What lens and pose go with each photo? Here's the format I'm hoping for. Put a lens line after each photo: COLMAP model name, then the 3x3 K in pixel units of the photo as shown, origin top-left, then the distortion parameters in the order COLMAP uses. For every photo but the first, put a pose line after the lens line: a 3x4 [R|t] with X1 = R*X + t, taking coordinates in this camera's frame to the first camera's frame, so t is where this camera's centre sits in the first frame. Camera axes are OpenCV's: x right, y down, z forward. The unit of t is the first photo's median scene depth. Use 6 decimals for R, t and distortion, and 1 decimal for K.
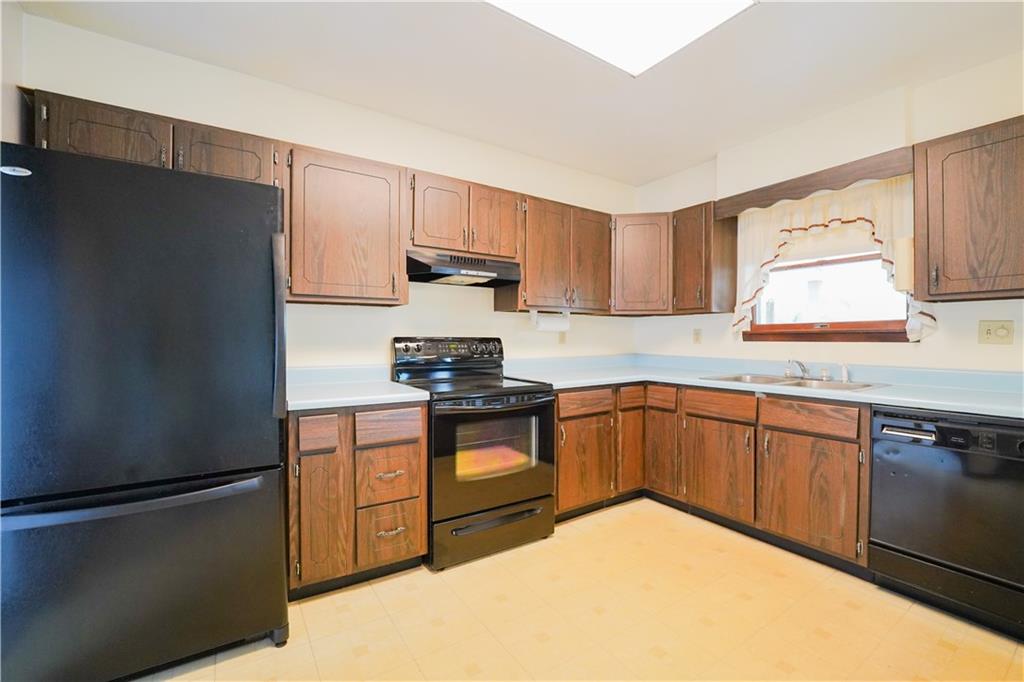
lens RADIAL K [[427.6, 0, 517.1], [0, 427.6, 344.4], [0, 0, 1]] dist [-0.030350, 0.003552]
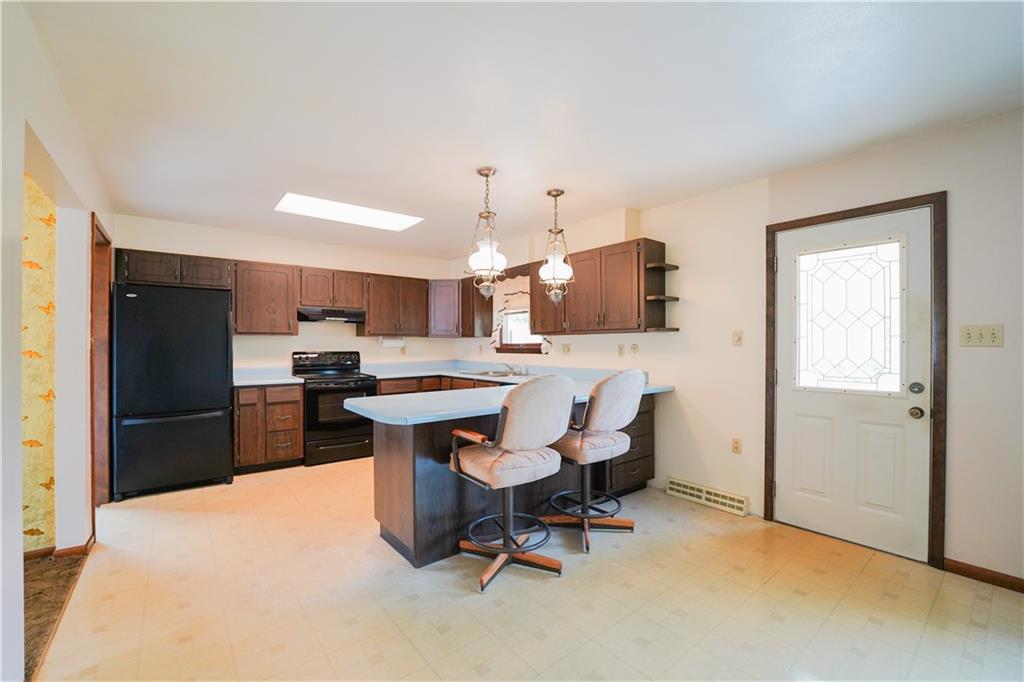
lens RADIAL K [[427.6, 0, 510.3], [0, 427.6, 344.8], [0, 0, 1]] dist [-0.030350, 0.003552]
pose [[0.996188, -0.002703, 0.087190, 0.542254], [0.004090, 0.999868, -0.015735, -0.016607], [-0.087135, 0.016031, 0.996067, -1.018527]]
